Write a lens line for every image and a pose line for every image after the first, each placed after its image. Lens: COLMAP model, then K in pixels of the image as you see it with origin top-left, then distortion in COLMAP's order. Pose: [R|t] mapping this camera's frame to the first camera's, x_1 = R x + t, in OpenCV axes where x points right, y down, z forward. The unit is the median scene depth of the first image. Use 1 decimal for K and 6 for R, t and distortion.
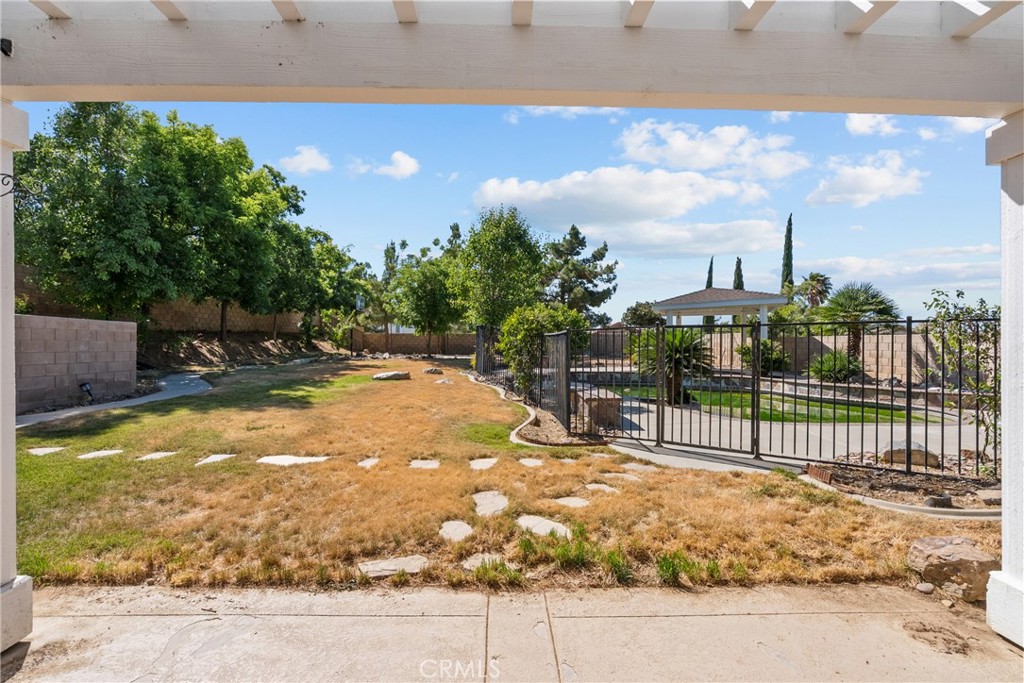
lens RADIAL K [[484.0, 0, 514.6], [0, 484.0, 347.4], [0, 0, 1]] dist [0.000306, 0.000061]
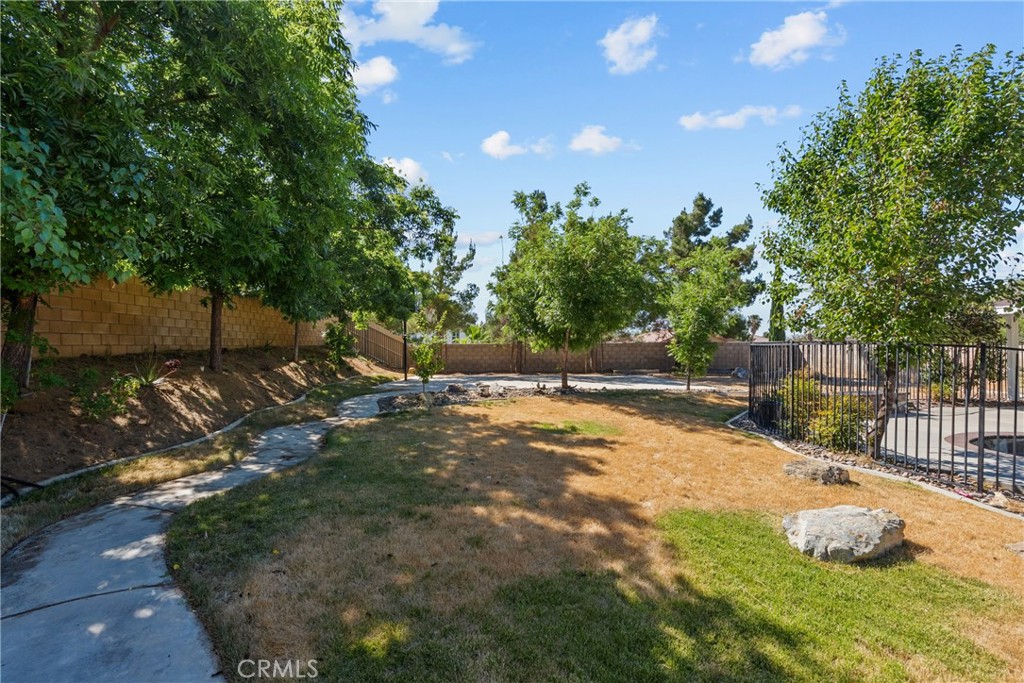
lens RADIAL K [[486.5, 0, 512.0], [0, 486.5, 341.5], [0, 0, 1]] dist [-0.002151, -0.000202]
pose [[0.999583, -0.006841, 0.028068, -0.275385], [0.007324, 0.999826, -0.017154, -0.032080], [-0.027945, 0.017352, 0.999459, 0.434483]]
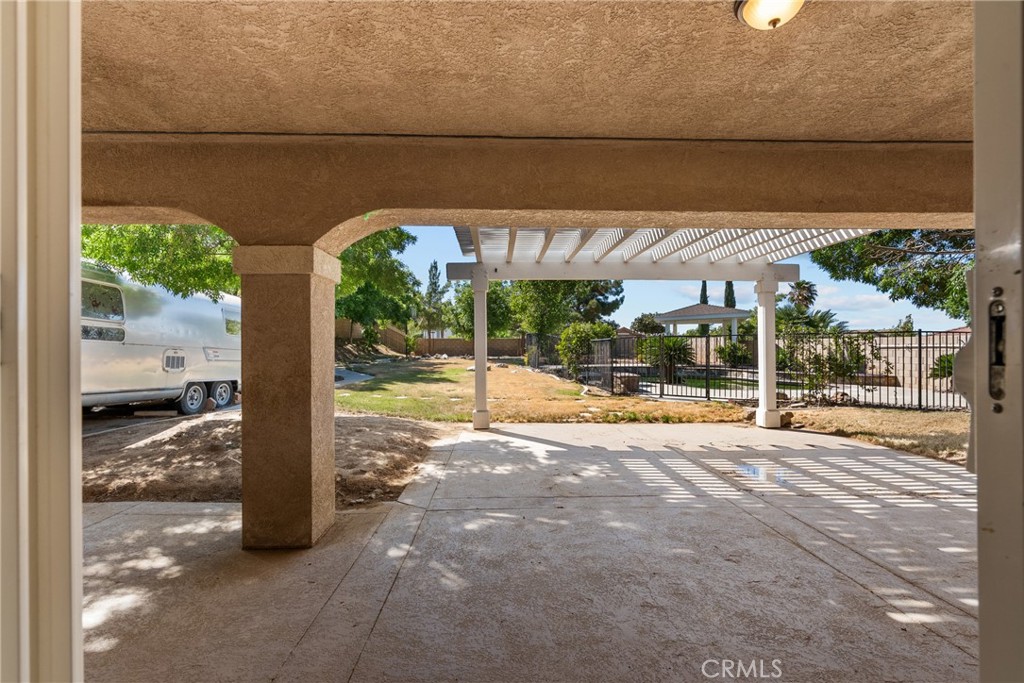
lens RADIAL K [[484.0, 0, 514.6], [0, 484.0, 347.4], [0, 0, 1]] dist [0.000306, 0.000061]
pose [[0.999985, -0.005424, -0.000225, -0.086301], [0.005422, 0.999959, -0.007319, 0.003688], [0.000265, 0.007317, 0.999973, -0.282633]]
